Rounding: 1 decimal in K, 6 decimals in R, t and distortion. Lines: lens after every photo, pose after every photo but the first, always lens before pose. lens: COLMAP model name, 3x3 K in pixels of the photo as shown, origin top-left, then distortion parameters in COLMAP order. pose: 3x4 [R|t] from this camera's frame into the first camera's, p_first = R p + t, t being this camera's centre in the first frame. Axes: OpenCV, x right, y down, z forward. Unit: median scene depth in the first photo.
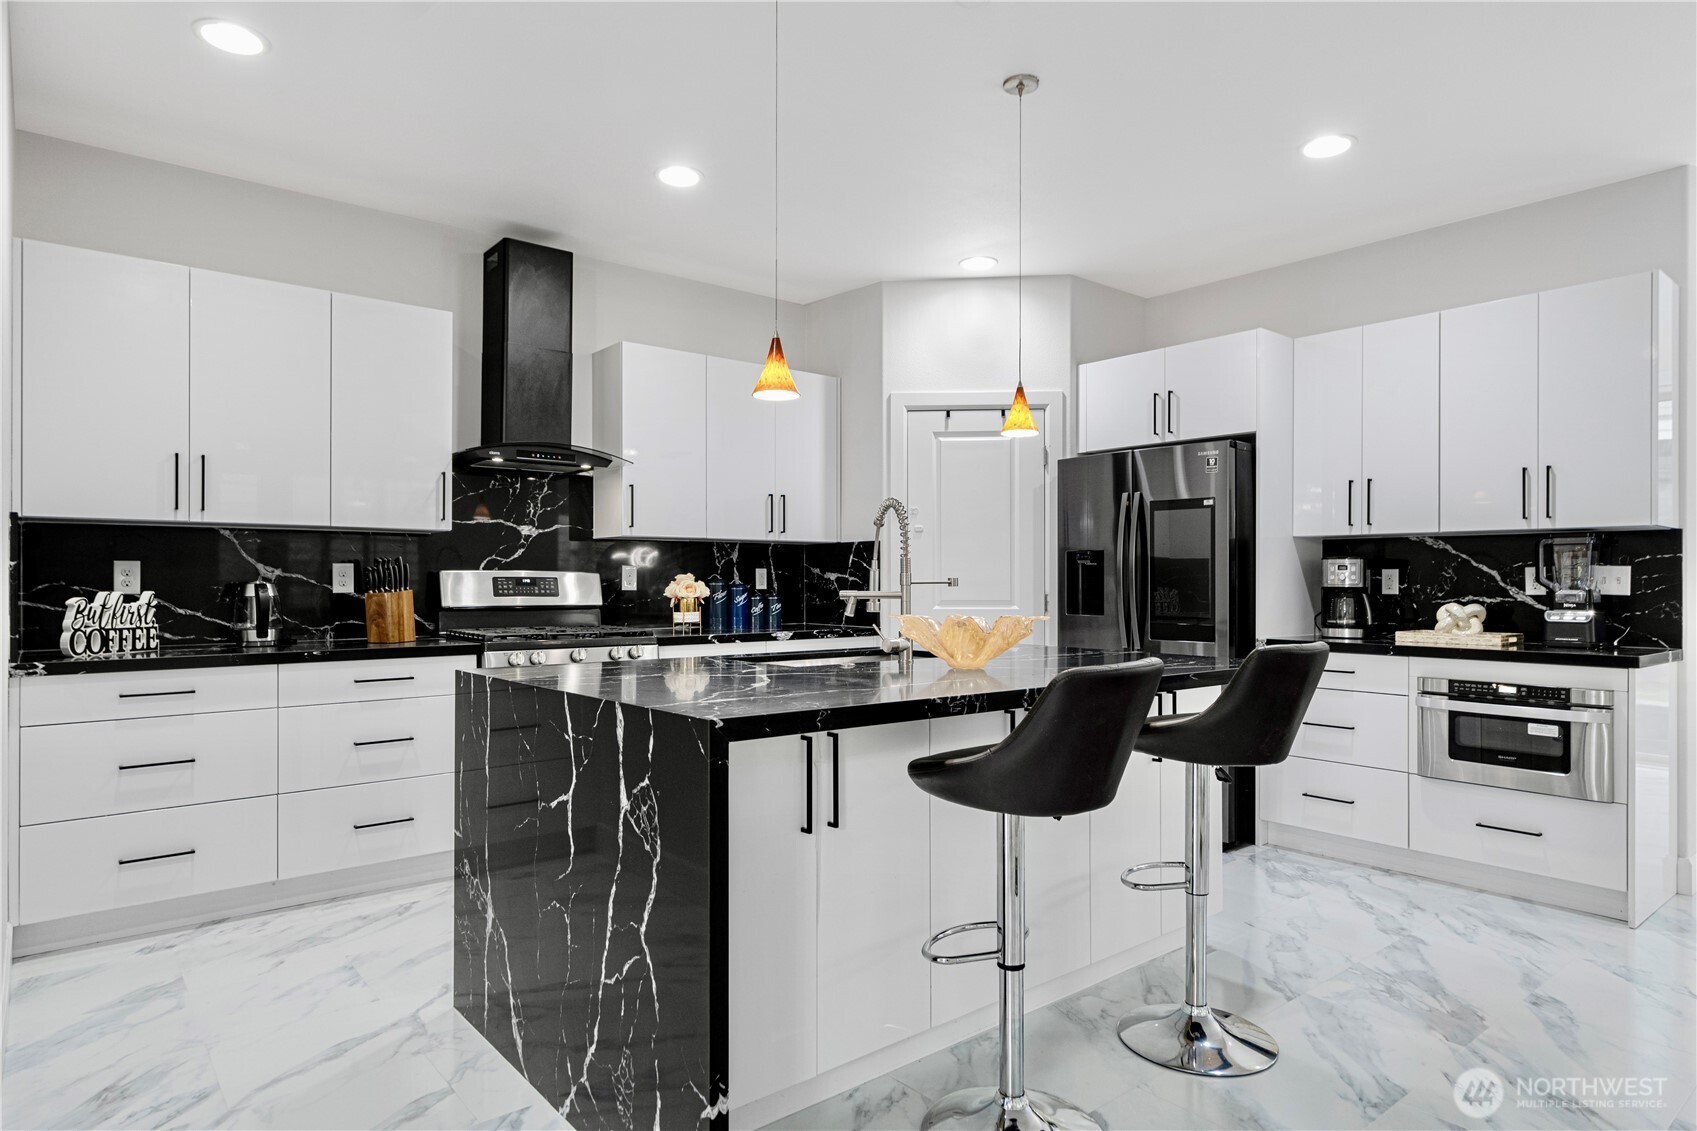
lens RADIAL K [[978.0, 0, 848.5], [0, 978.0, 565.5], [0, 0, 1]] dist [0.001773, 0.000168]
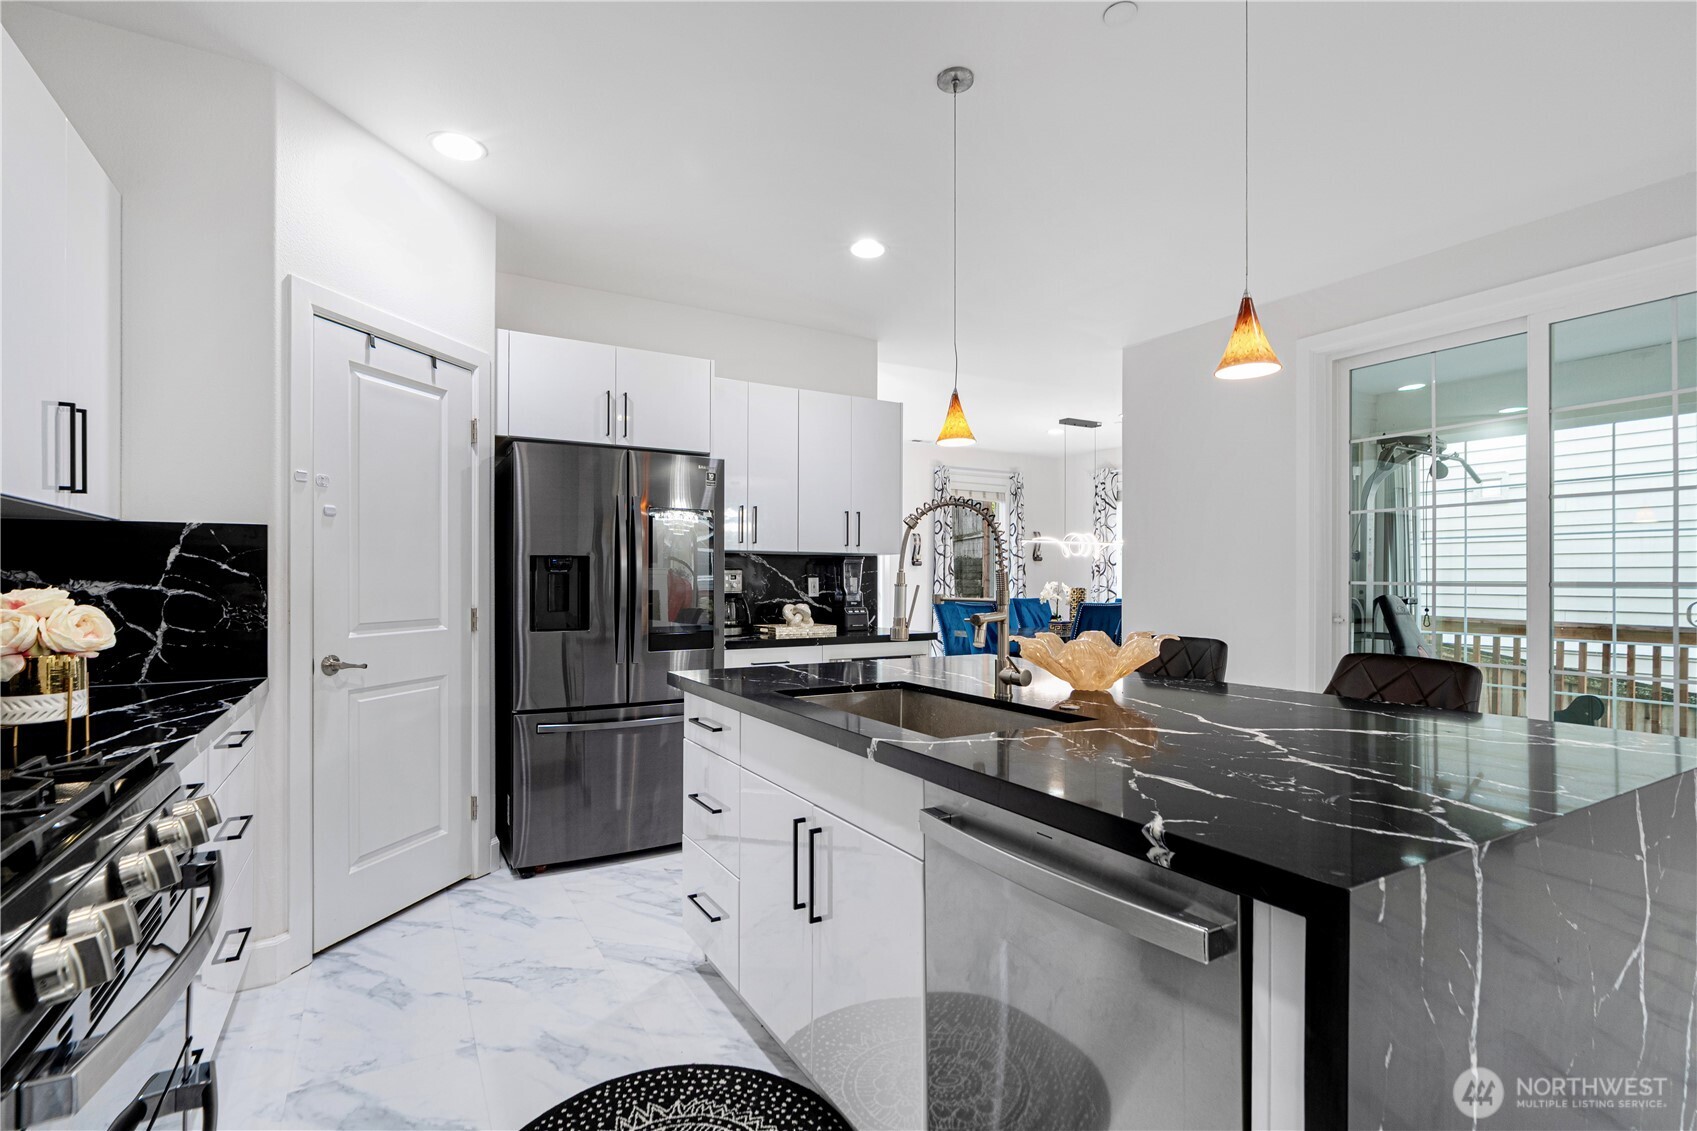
lens RADIAL K [[795.7, 0, 848.5], [0, 795.7, 565.5], [0, 0, 1]] dist [-0.001249, -0.000094]
pose [[0.164279, 0.016219, 0.986281, -0.439299], [-0.015048, 0.999790, -0.013934, -0.000599], [-0.986299, -0.012552, 0.164488, 0.703156]]
